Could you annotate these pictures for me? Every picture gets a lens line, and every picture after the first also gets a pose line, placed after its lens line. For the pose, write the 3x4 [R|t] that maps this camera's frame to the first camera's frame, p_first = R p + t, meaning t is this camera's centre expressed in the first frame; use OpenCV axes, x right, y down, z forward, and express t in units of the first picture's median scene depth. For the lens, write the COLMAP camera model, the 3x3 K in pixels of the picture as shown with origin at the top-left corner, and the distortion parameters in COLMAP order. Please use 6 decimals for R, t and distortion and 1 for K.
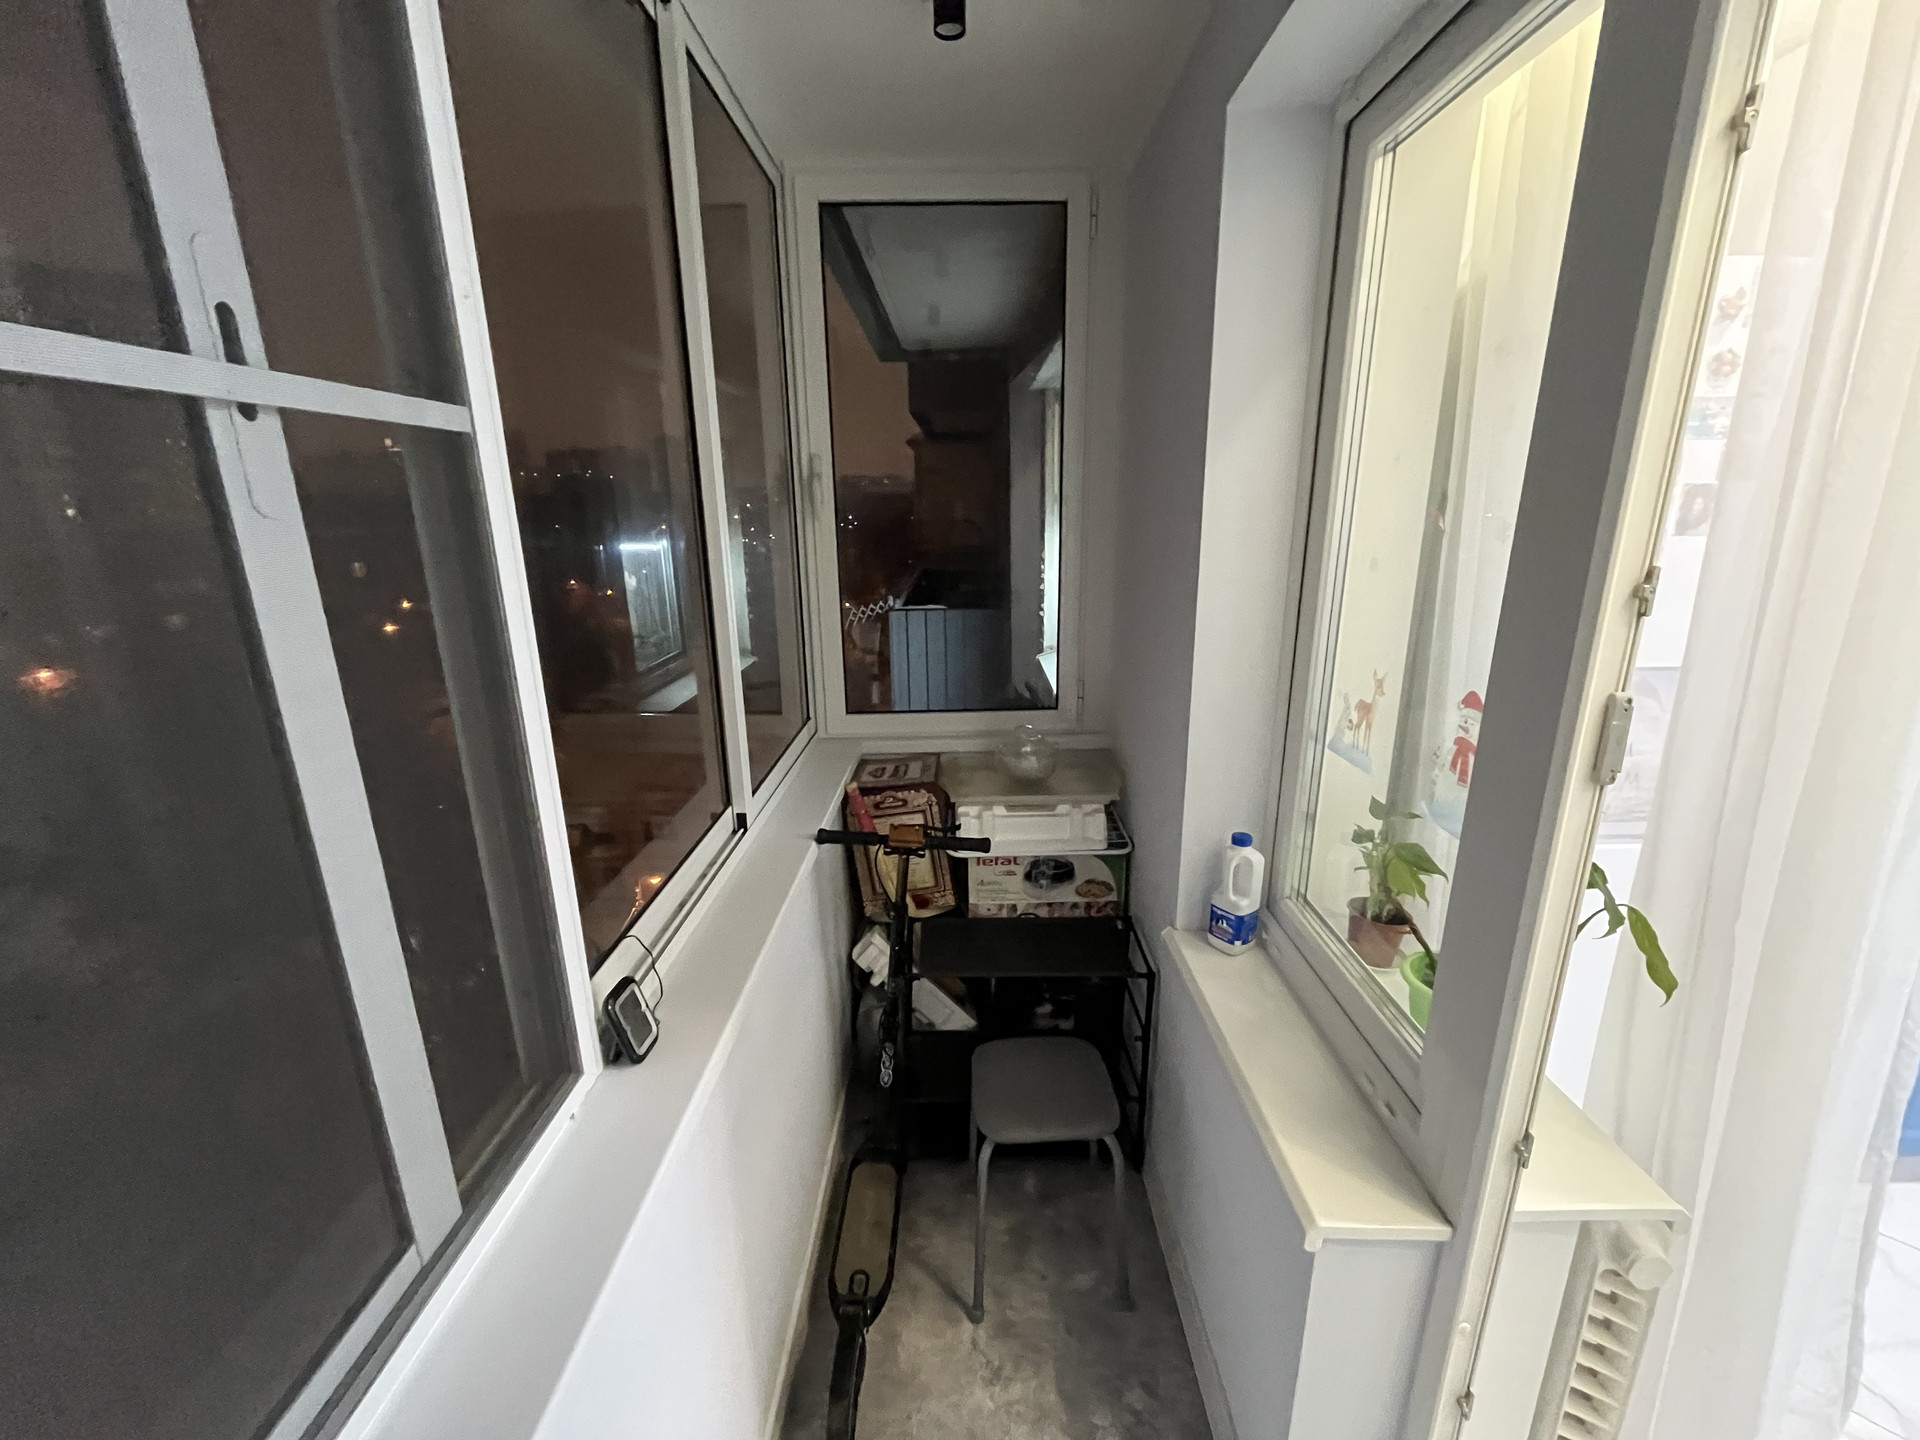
lens RADIAL K [[782.8, 0, 957.8], [0, 782.8, 719.9], [0, 0, 1]] dist [-0.002339, -0.000101]
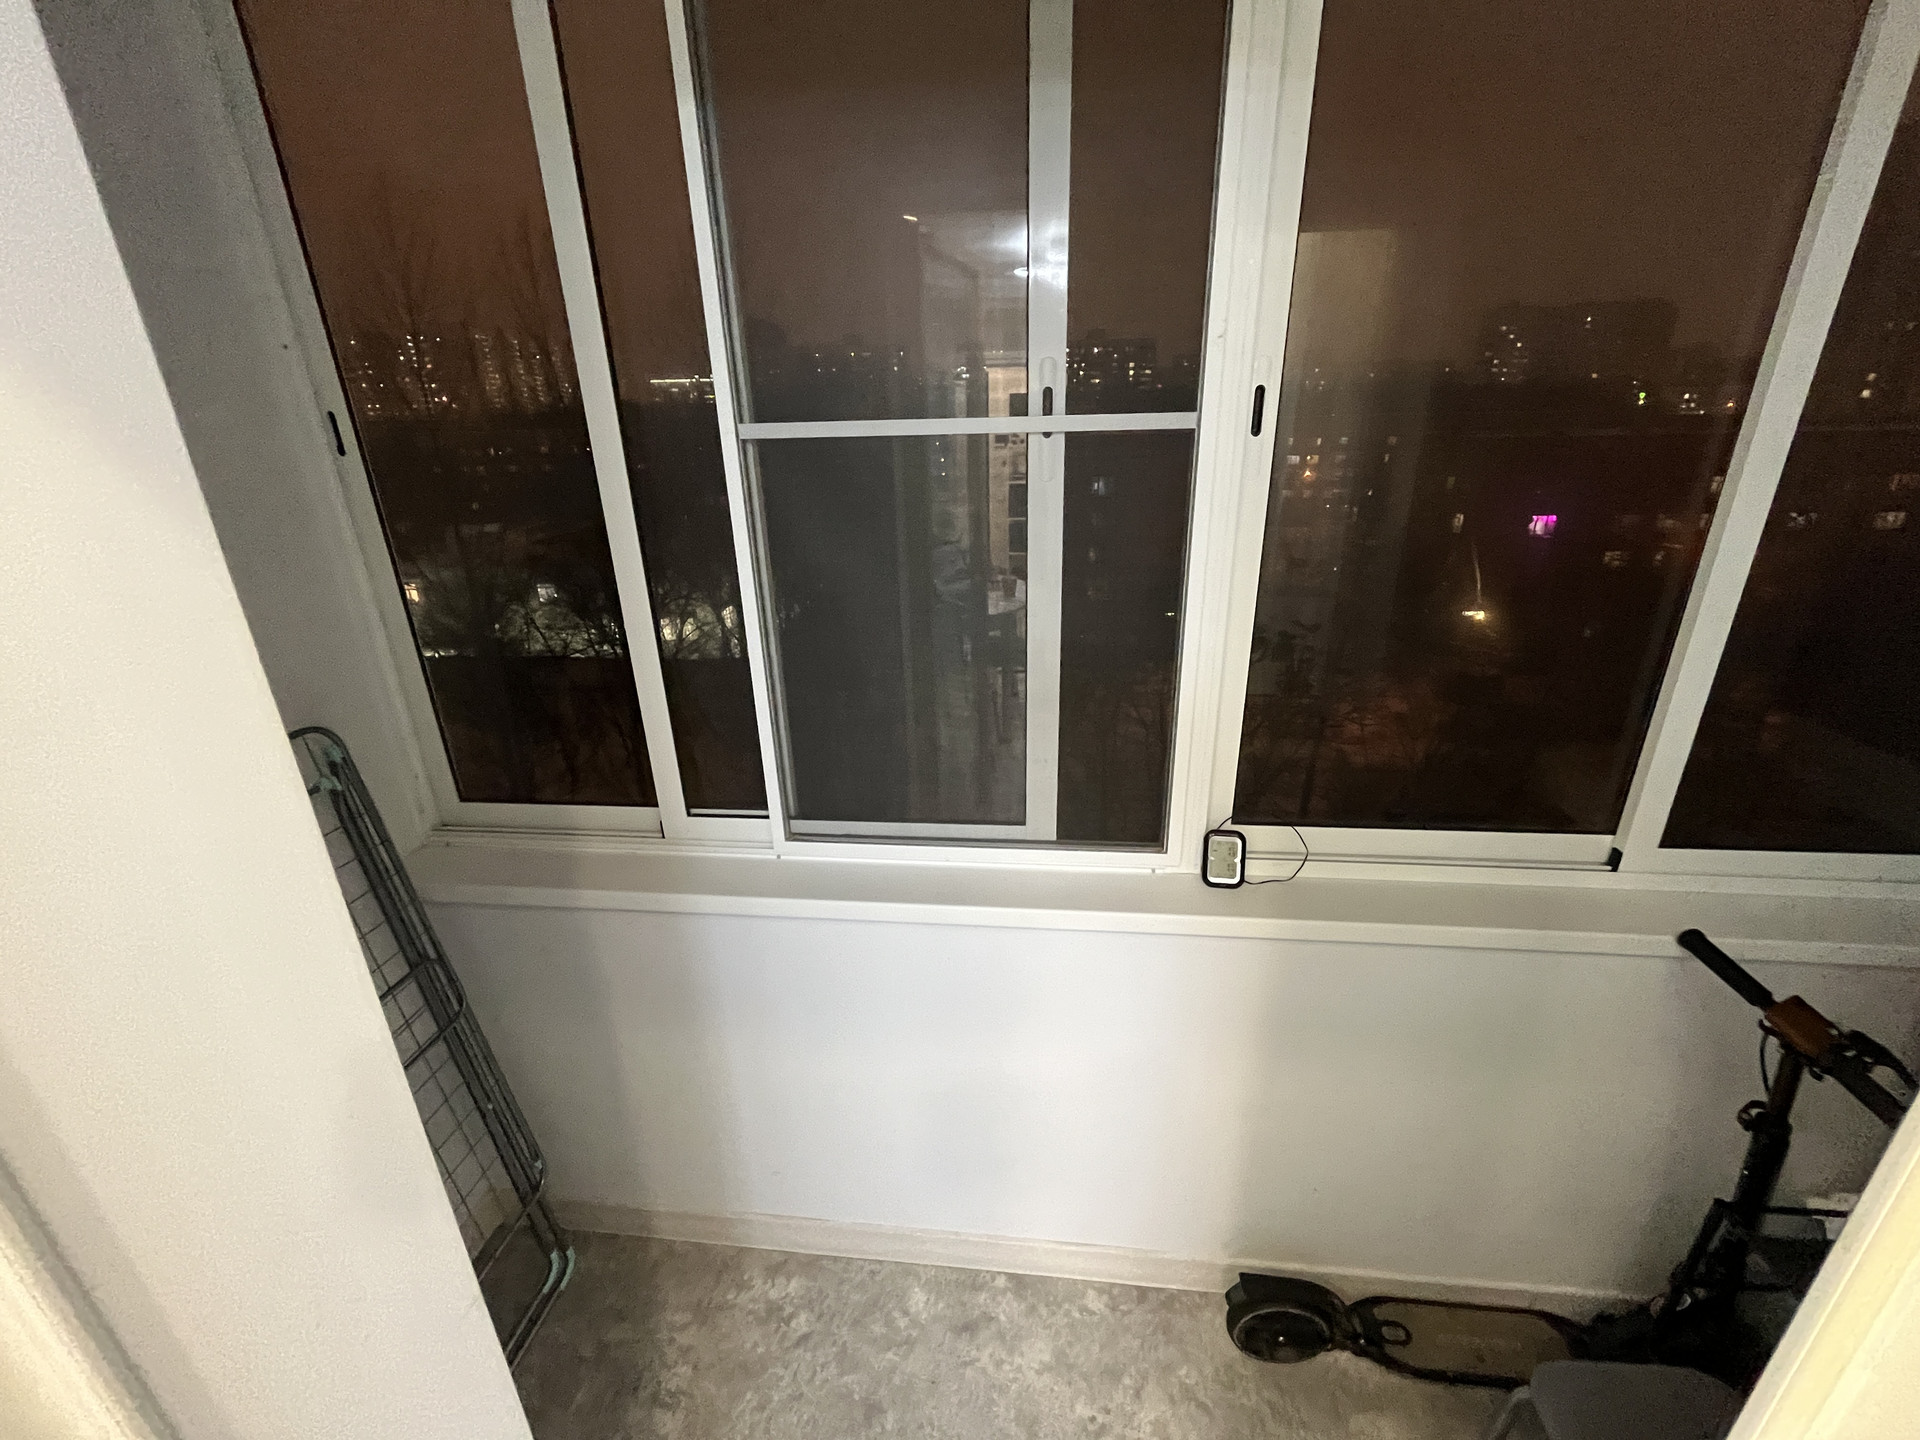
lens RADIAL K [[782.8, 0, 957.8], [0, 782.8, 719.9], [0, 0, 1]] dist [-0.002339, -0.000101]
pose [[-0.086094, 0.368094, -0.925794, 1.438850], [-0.238055, 0.894727, 0.377880, -0.428611], [0.967428, 0.252923, 0.010596, 0.886735]]
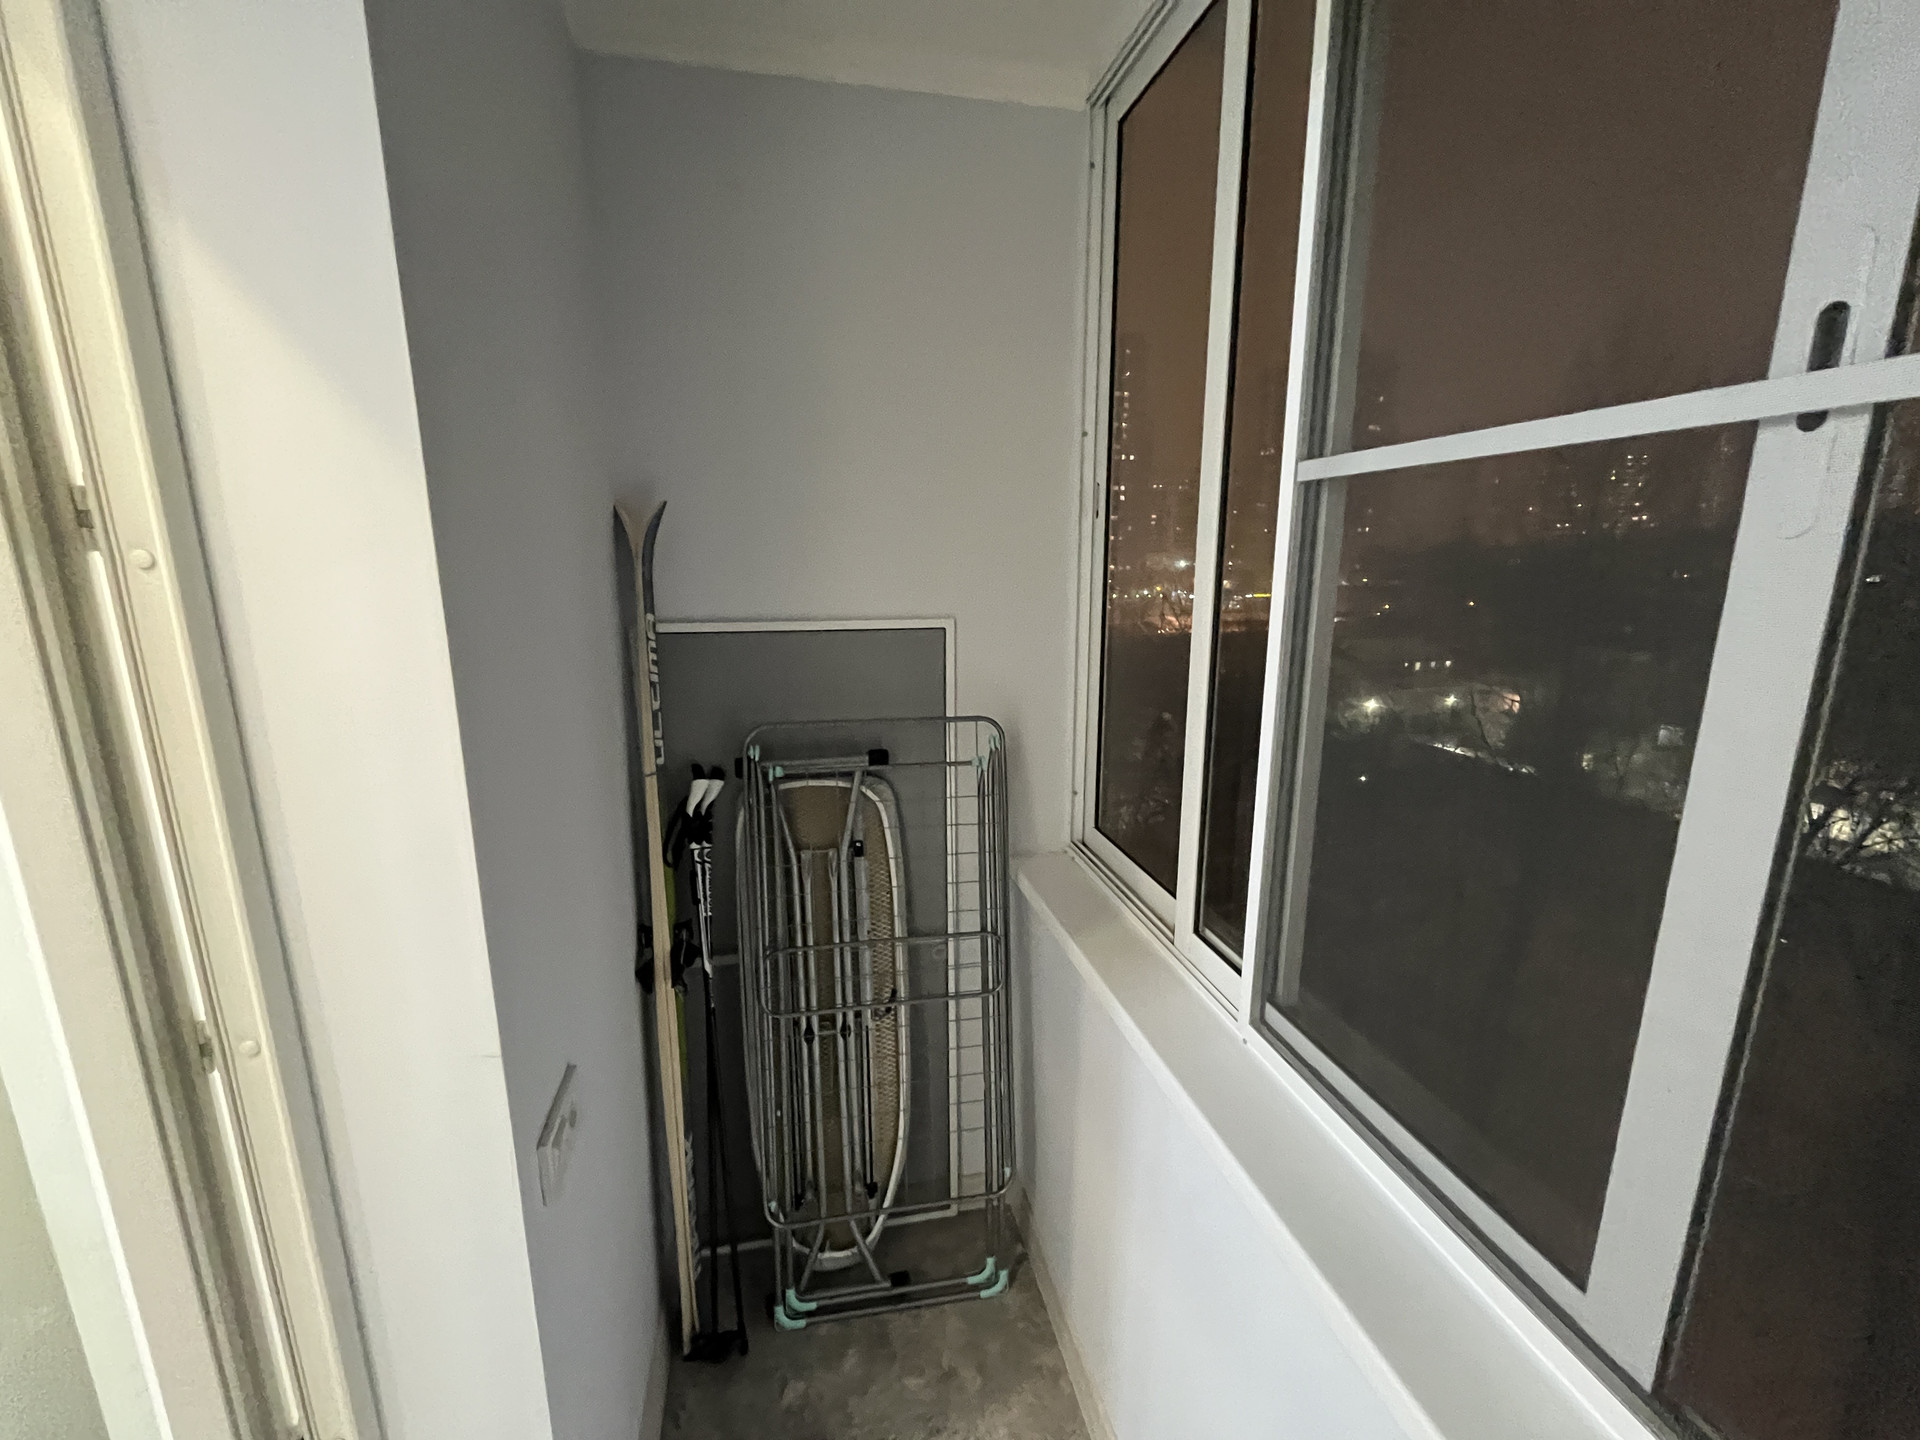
lens RADIAL K [[782.8, 0, 957.8], [0, 782.8, 719.9], [0, 0, 1]] dist [-0.002339, -0.000101]
pose [[-0.976600, 0.056862, -0.207411, 0.243779], [-0.043528, 0.892197, 0.449545, -0.426504], [0.210614, 0.448053, -0.868844, 1.640350]]
